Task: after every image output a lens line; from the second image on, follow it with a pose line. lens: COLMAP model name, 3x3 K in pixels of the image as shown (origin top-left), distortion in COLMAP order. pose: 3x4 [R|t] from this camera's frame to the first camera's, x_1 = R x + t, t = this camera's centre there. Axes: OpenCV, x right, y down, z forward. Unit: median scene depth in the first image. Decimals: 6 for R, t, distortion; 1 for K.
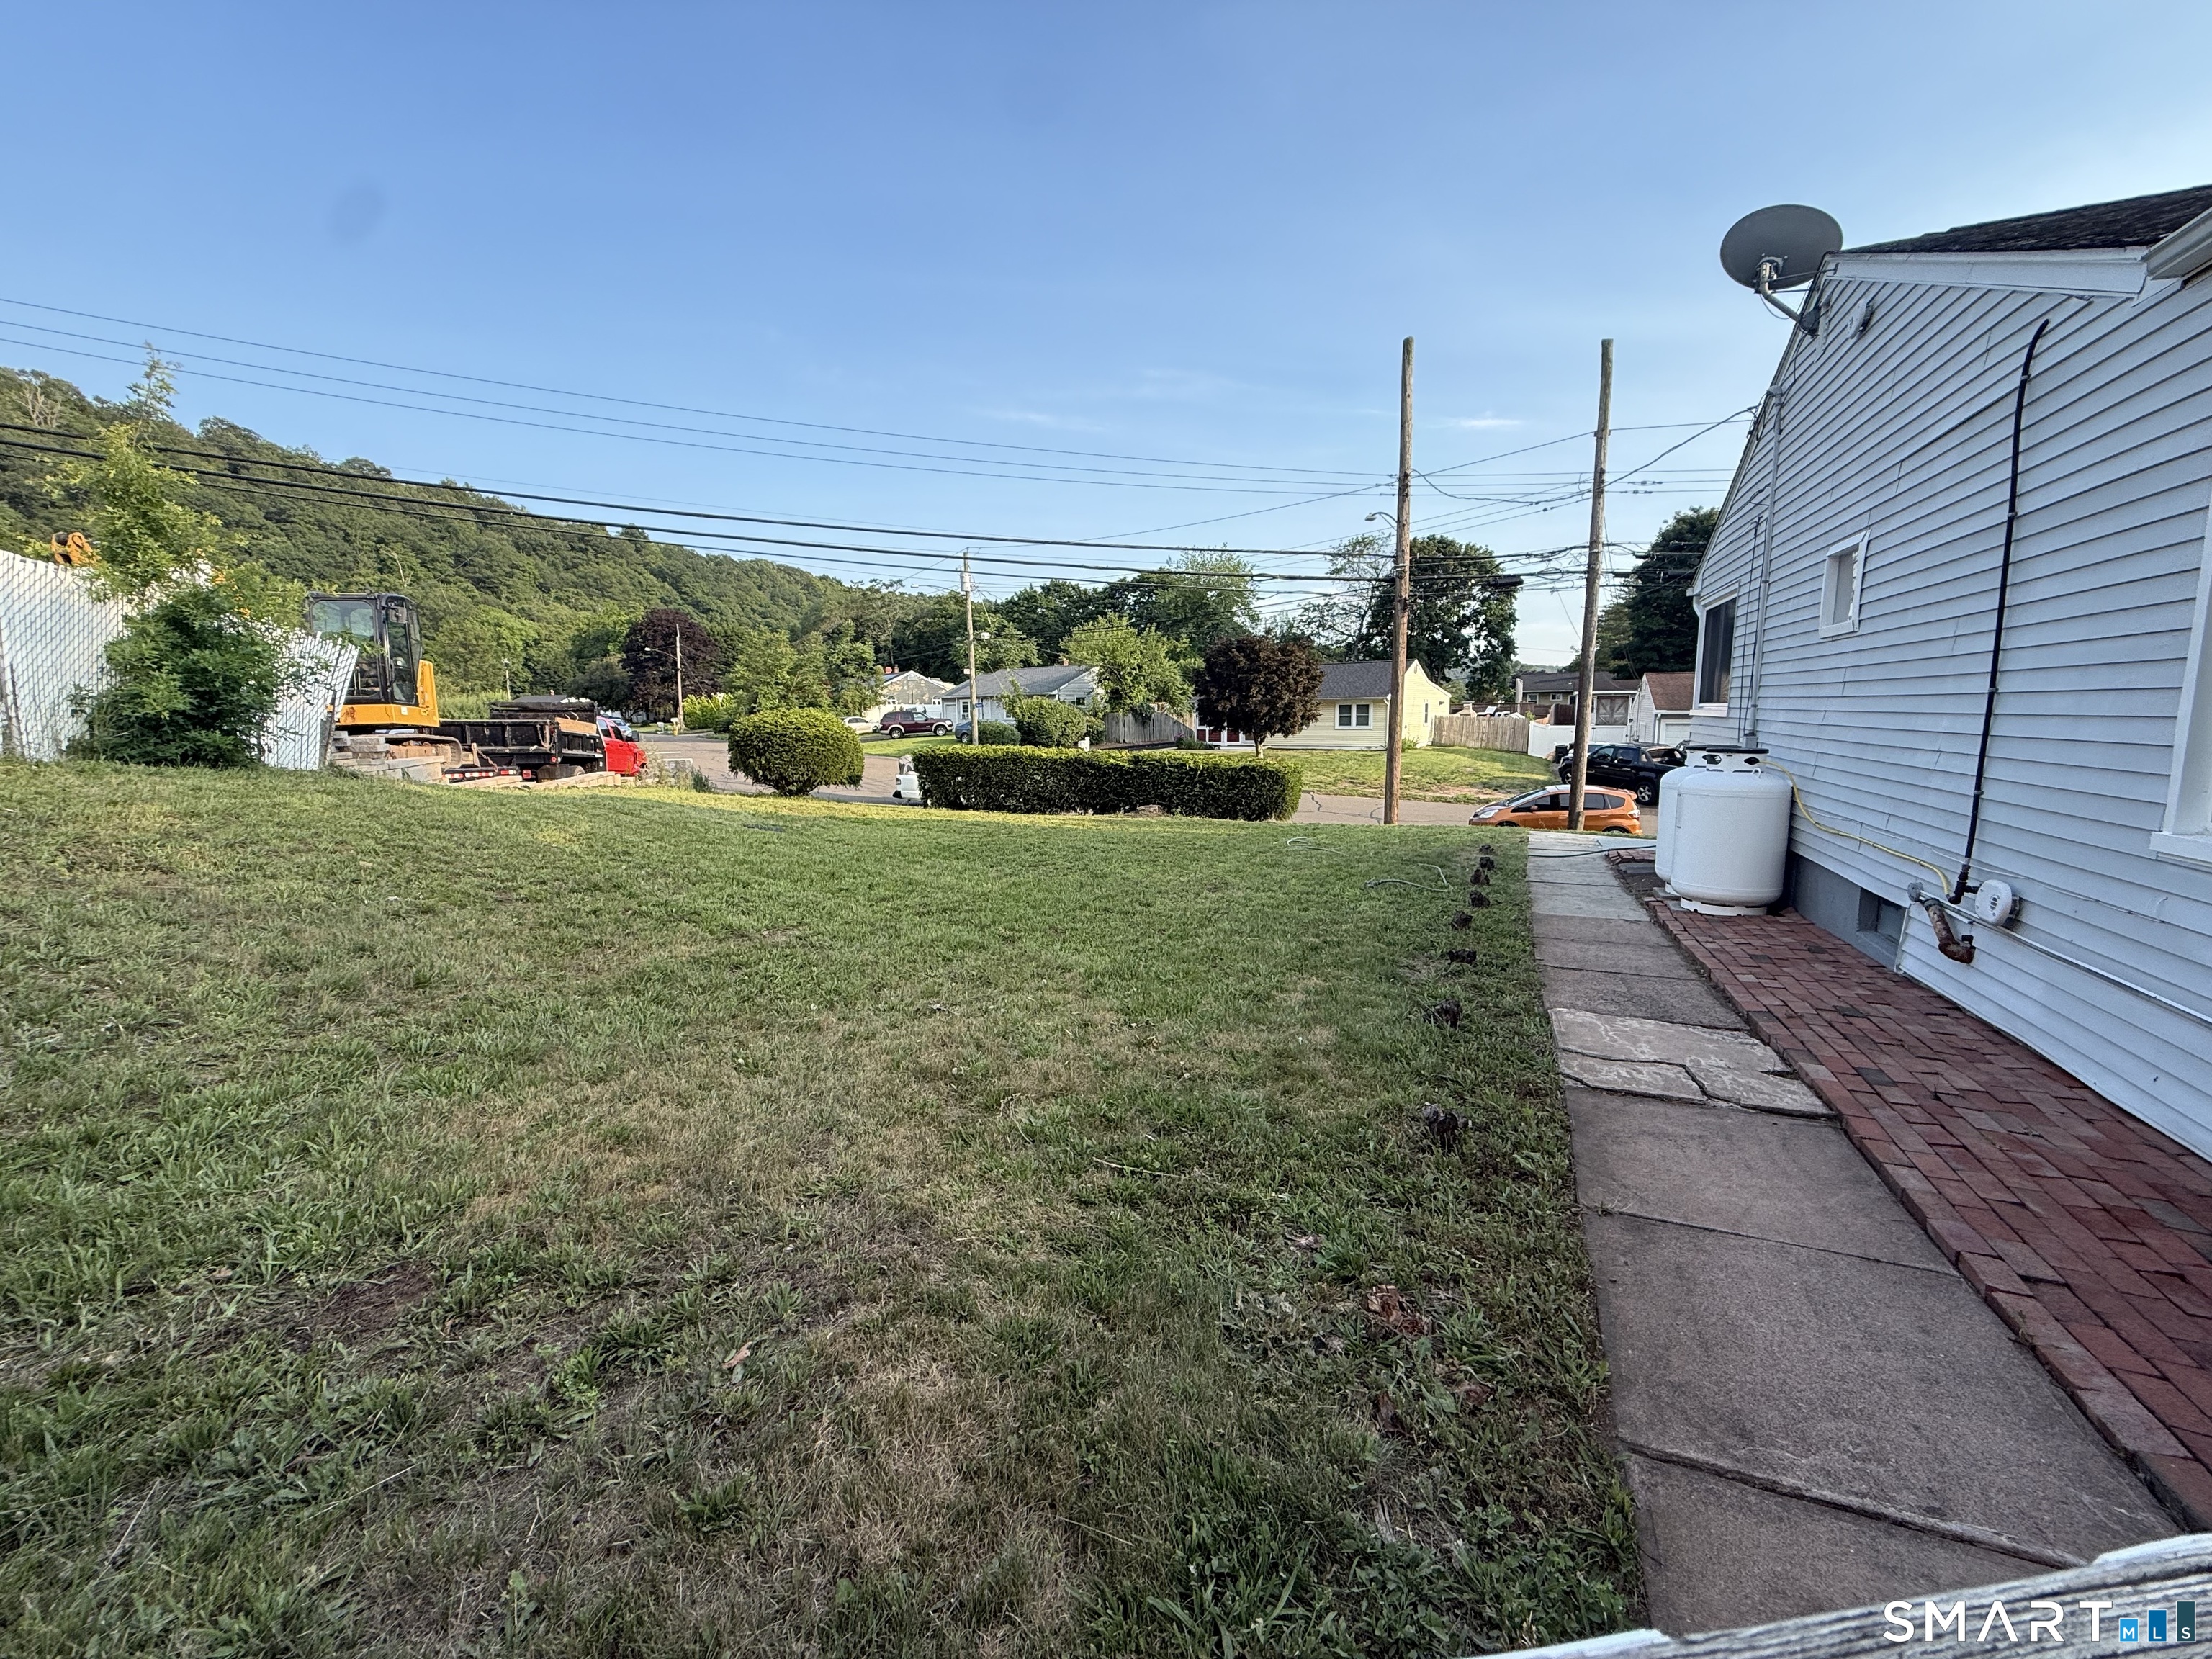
lens RADIAL K [[875.9, 0, 1106.0], [0, 875.9, 829.5], [0, 0, 1]] dist [0.000677, -0.000396]
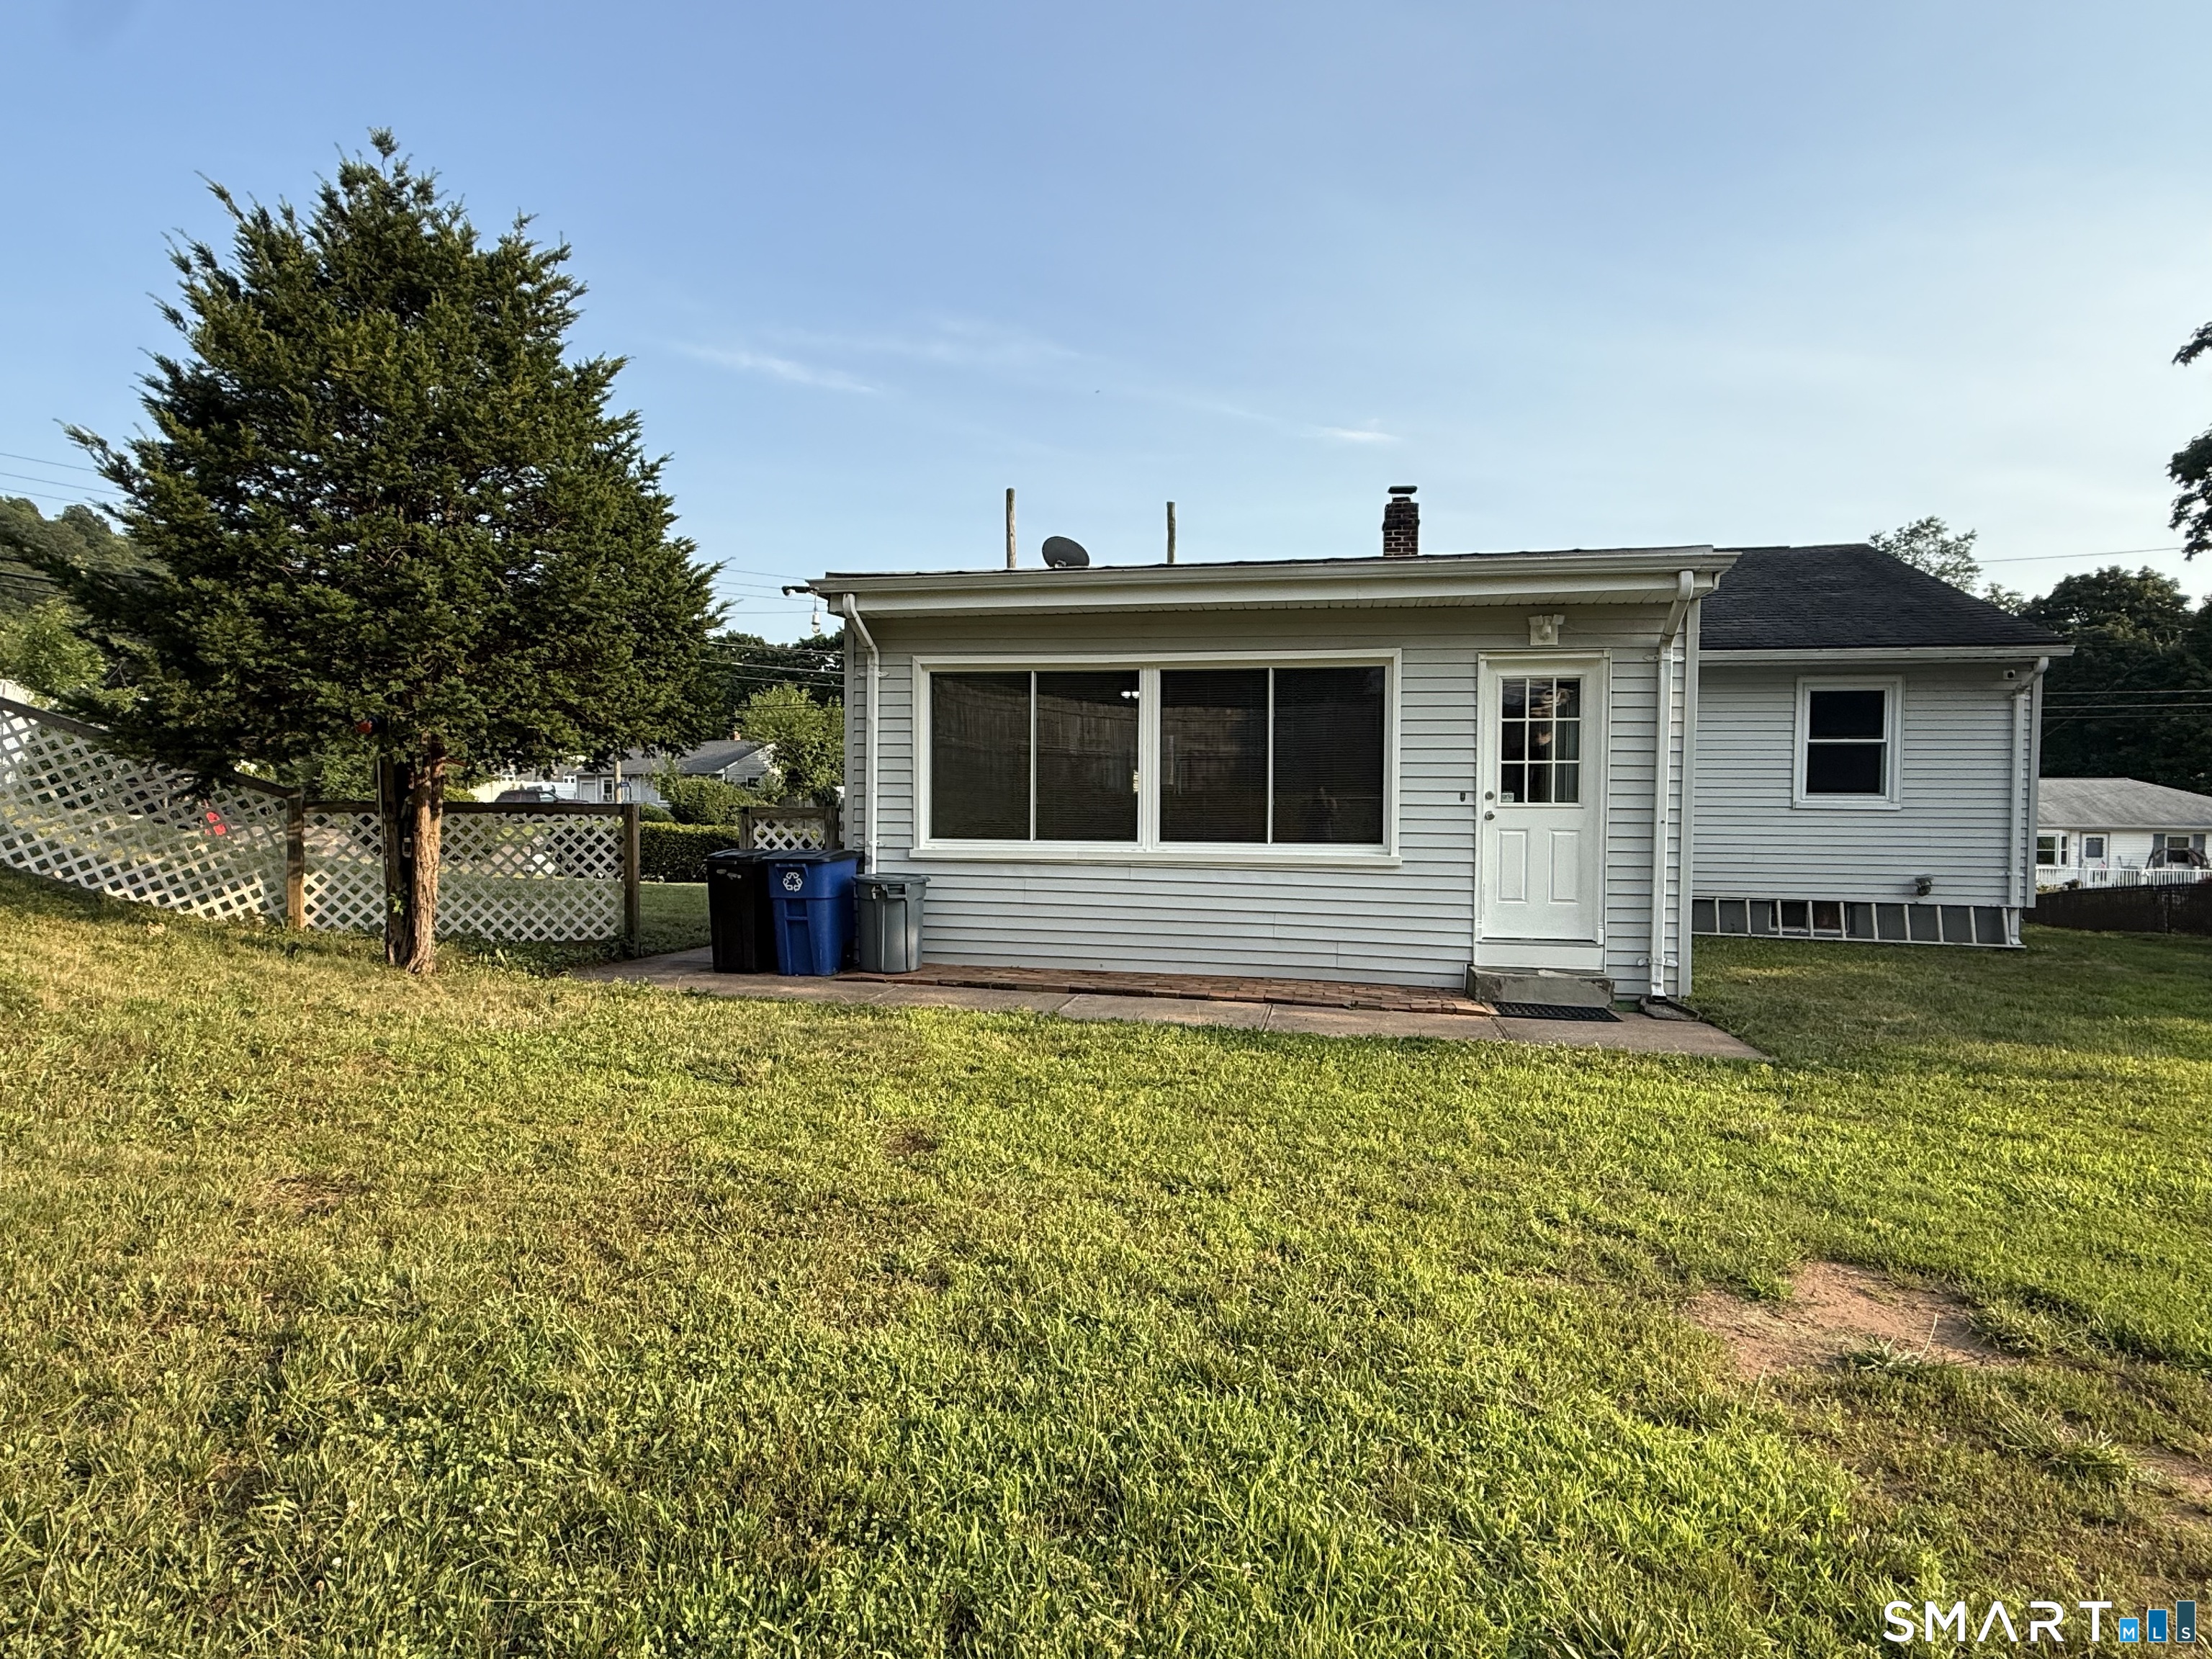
lens RADIAL K [[1179.1, 0, 1106.0], [0, 1179.1, 829.5], [0, 0, 1]] dist [0.000005, -0.000264]
pose [[0.970895, 0.012406, 0.239184, 0.030784], [0.013672, 0.994158, -0.107063, 0.026155], [-0.239115, 0.107217, 0.965054, -0.181196]]
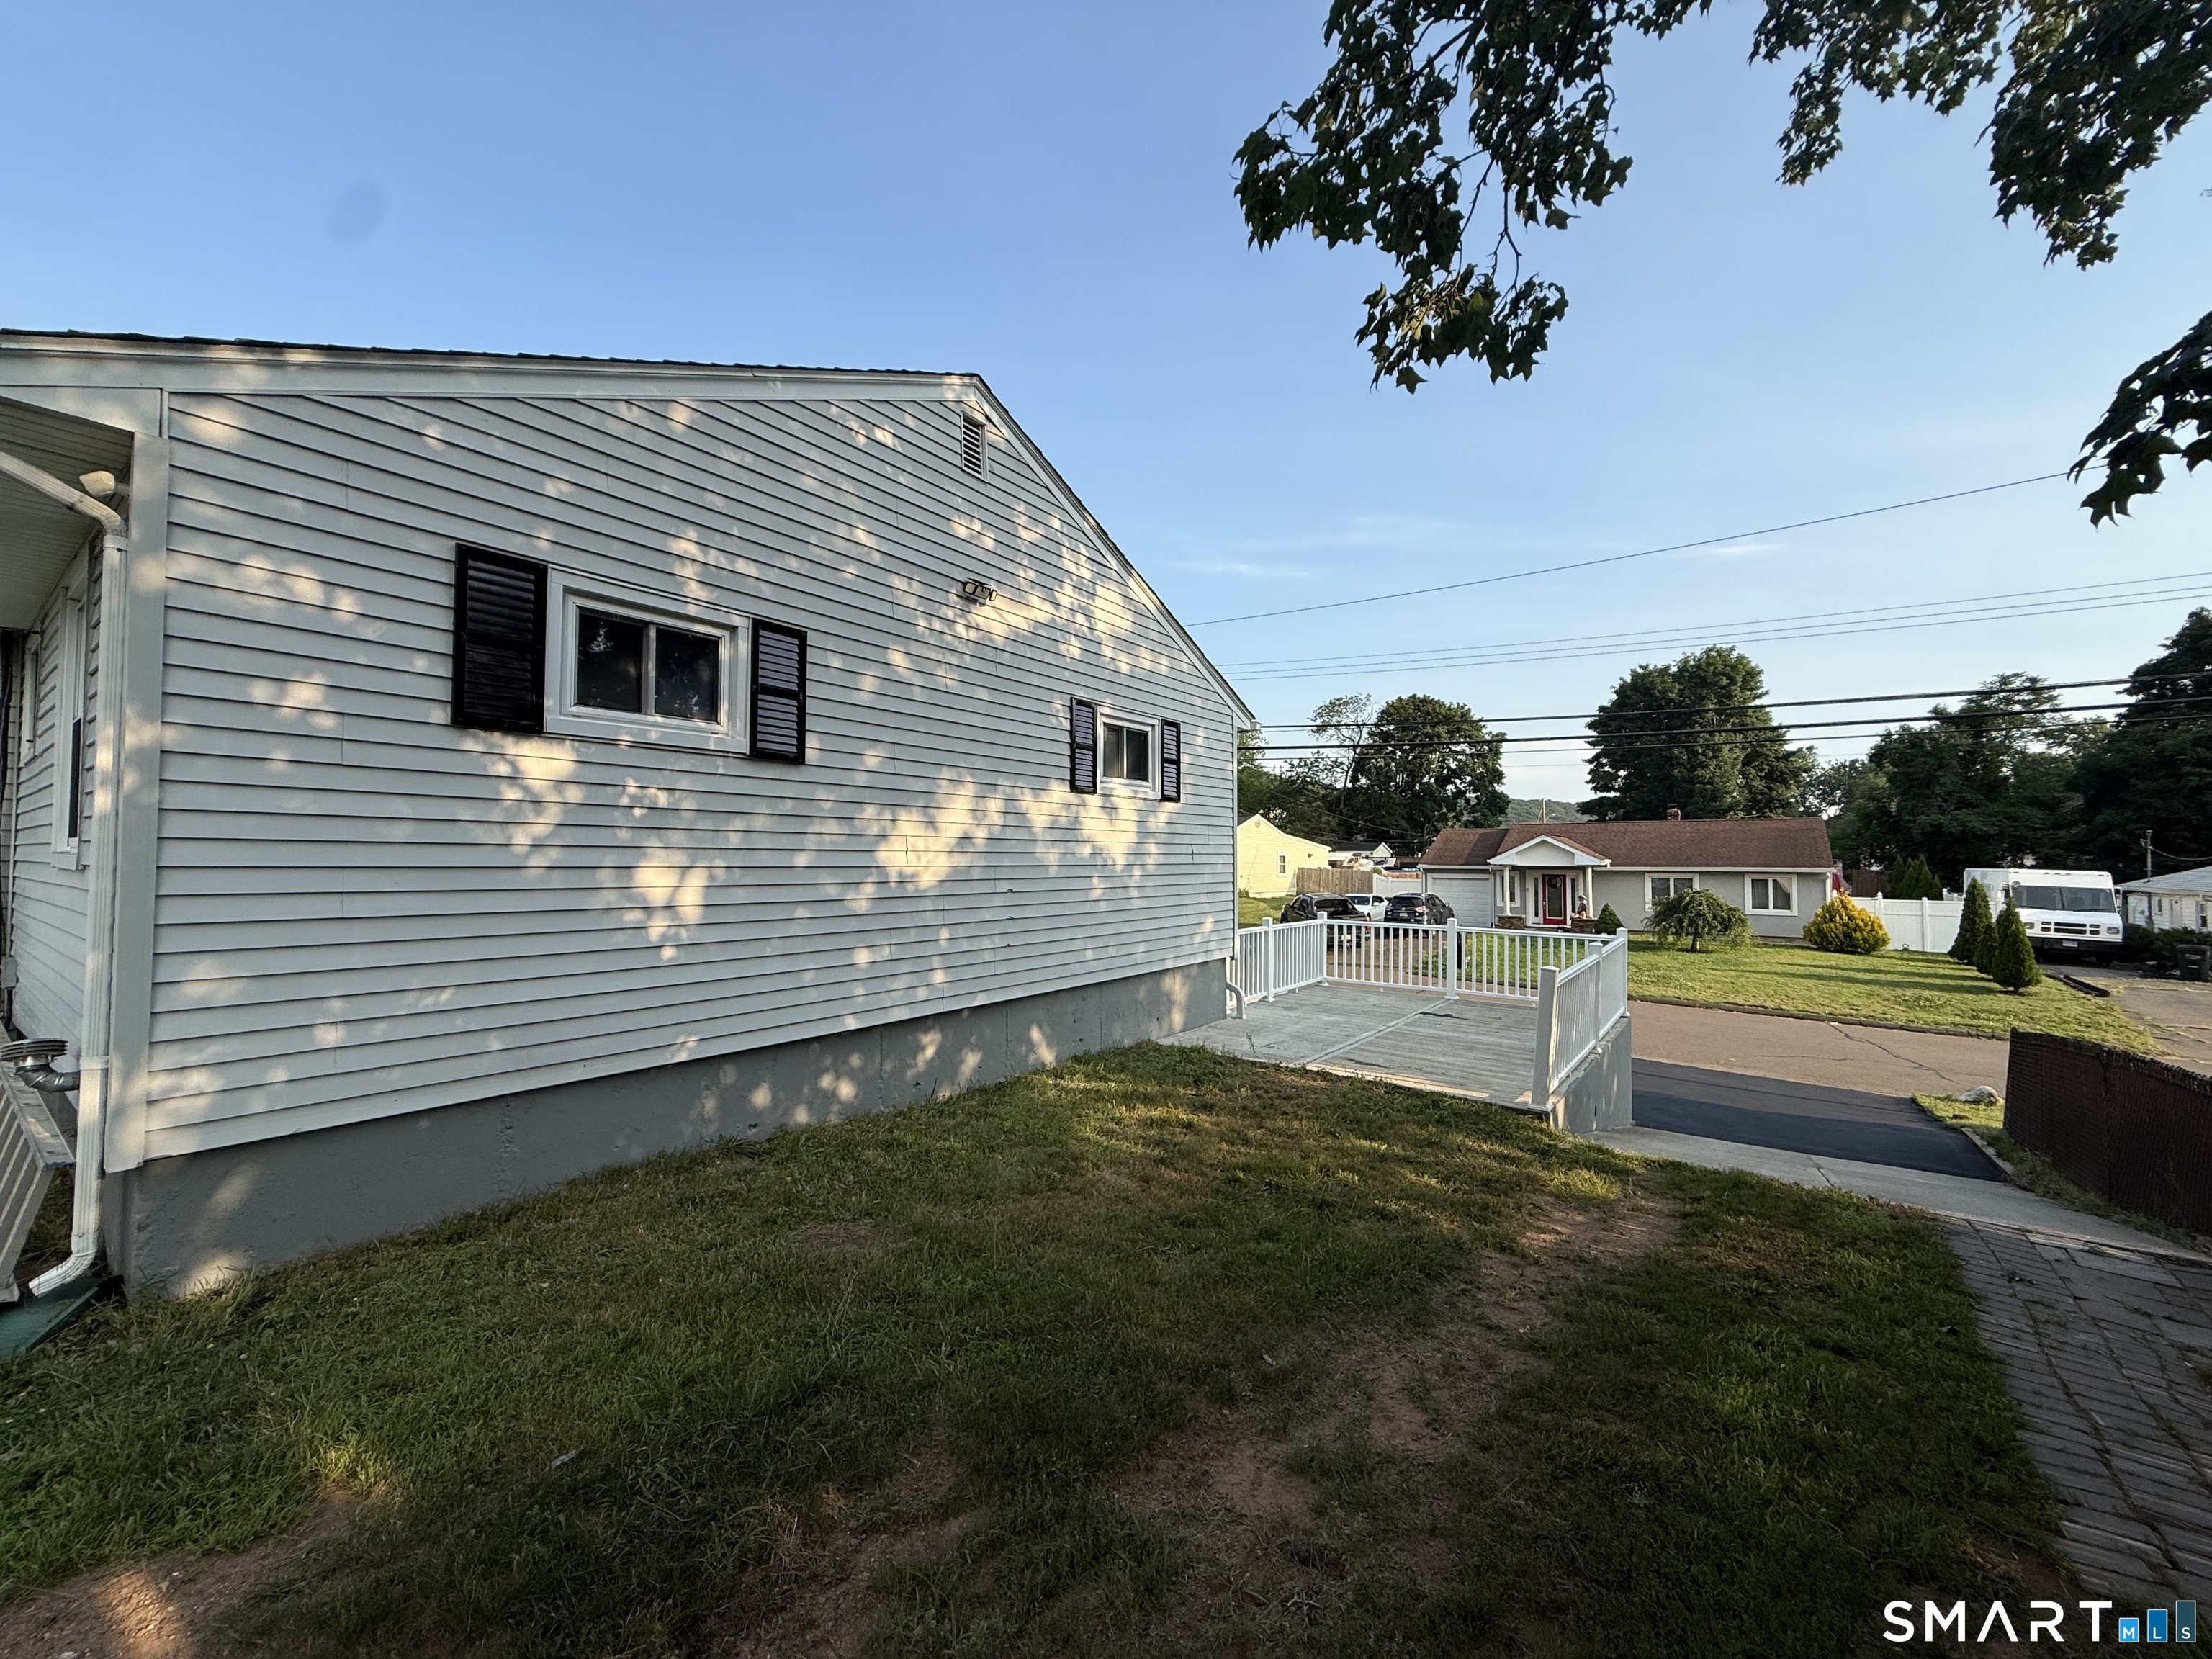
lens RADIAL K [[875.9, 0, 1106.0], [0, 875.9, 829.5], [0, 0, 1]] dist [0.000677, -0.000396]
pose [[0.979476, 0.010058, -0.201309, 0.316465], [-0.043549, 0.985724, -0.162638, 0.005330], [0.196799, 0.168067, 0.965931, -0.053902]]
